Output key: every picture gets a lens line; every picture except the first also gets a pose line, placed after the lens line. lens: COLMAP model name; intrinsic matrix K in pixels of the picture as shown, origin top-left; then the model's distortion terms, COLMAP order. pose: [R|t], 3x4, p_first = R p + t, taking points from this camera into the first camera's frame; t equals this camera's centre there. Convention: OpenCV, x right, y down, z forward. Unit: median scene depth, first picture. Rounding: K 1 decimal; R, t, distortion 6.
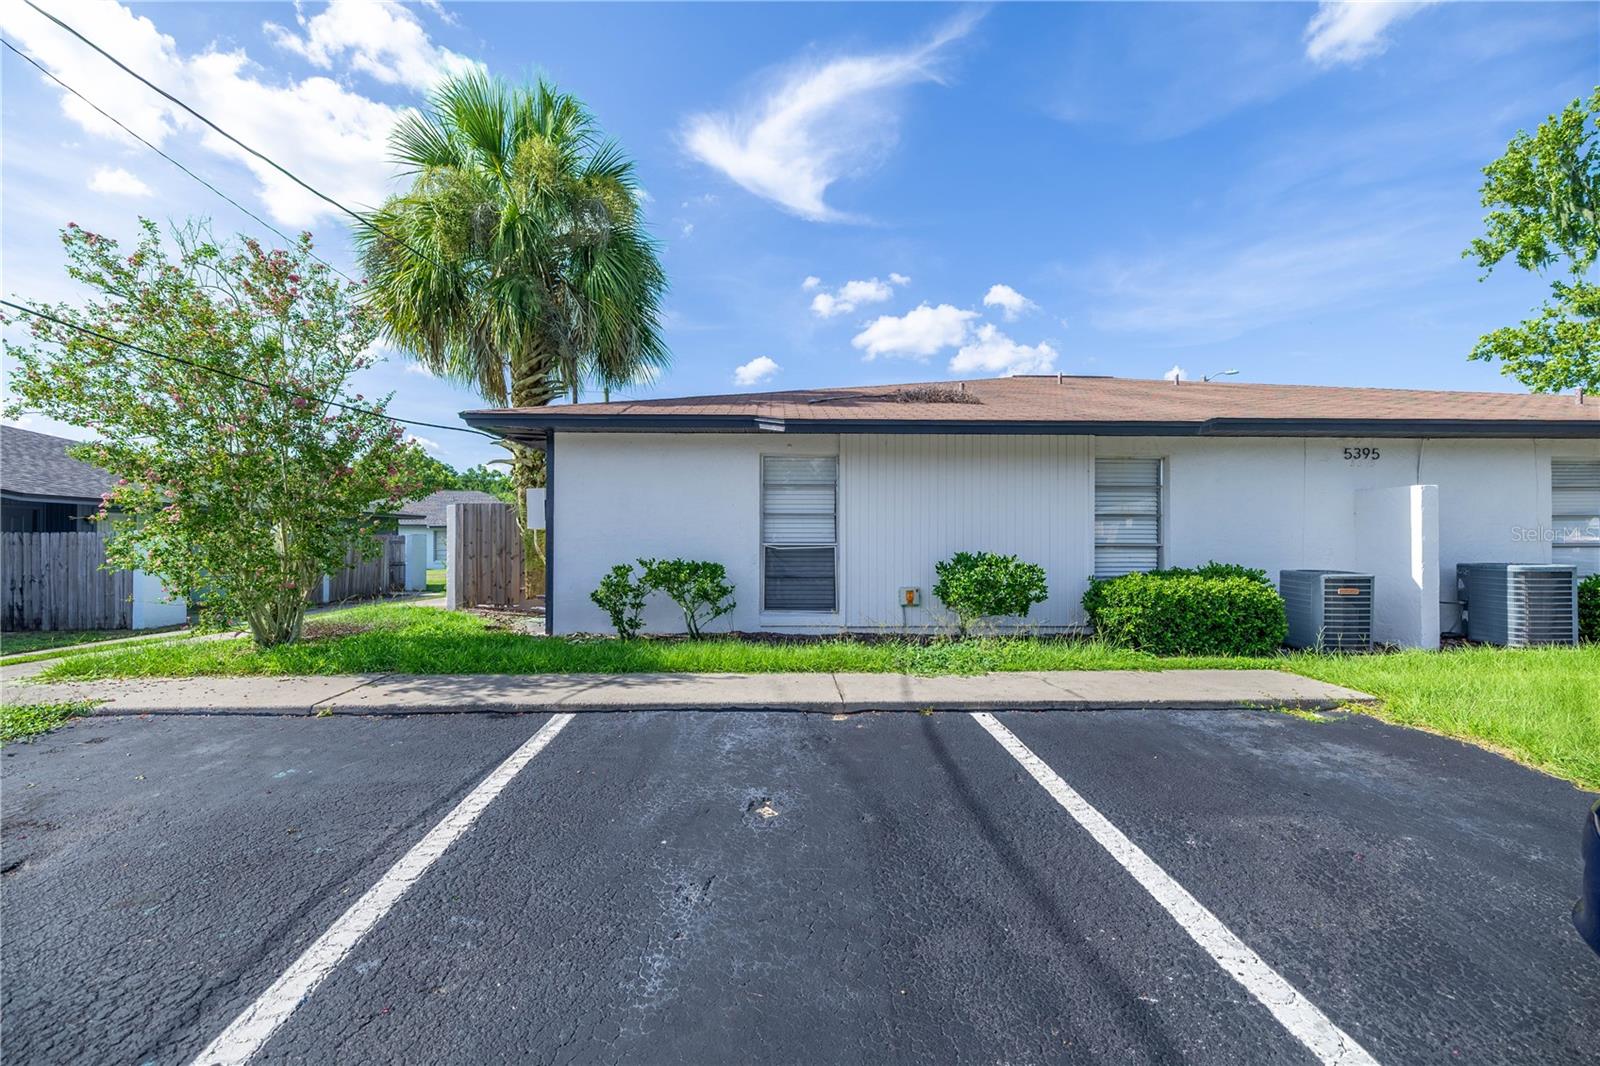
lens RADIAL K [[670.5, 0, 801.7], [0, 670.5, 542.2], [0, 0, 1]] dist [0.000192, 0.000206]
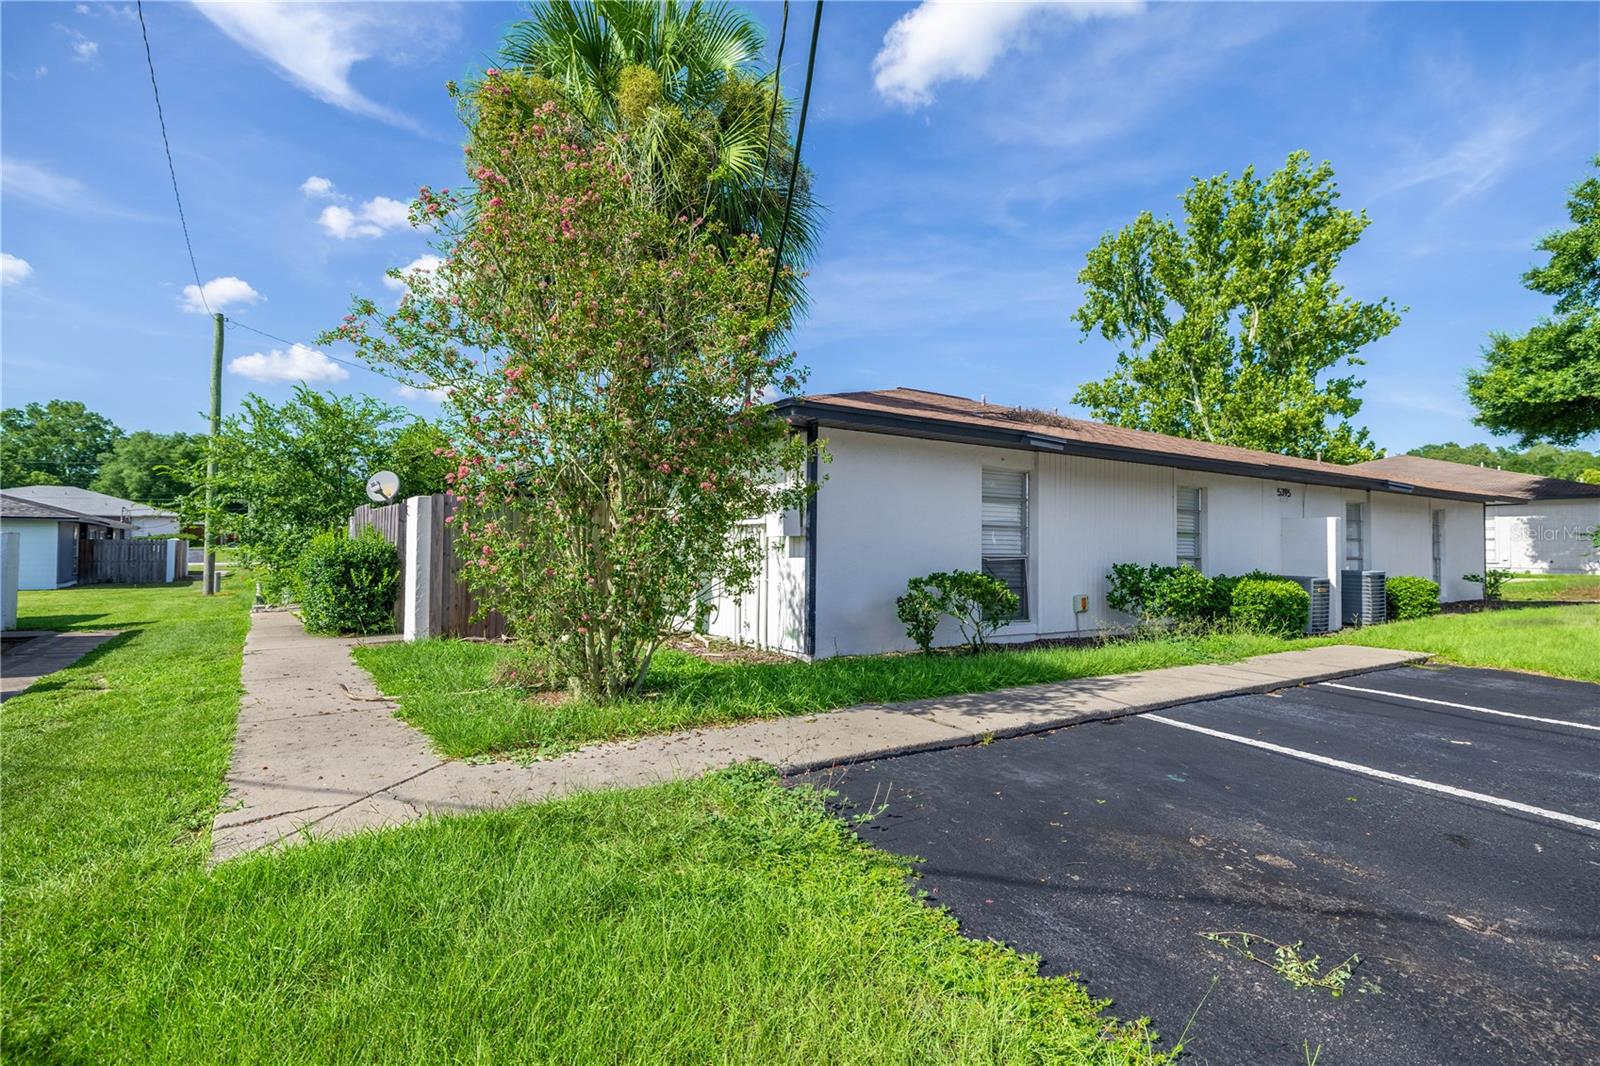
lens RADIAL K [[817.6, 0, 799.5], [0, 817.6, 527.7], [0, 0, 1]] dist [-0.005645, -0.000205]
pose [[0.838915, 0.021834, 0.543825, -0.238957], [-0.005919, 0.999502, -0.030998, 0.000298], [-0.544231, 0.022786, 0.838626, 0.030528]]
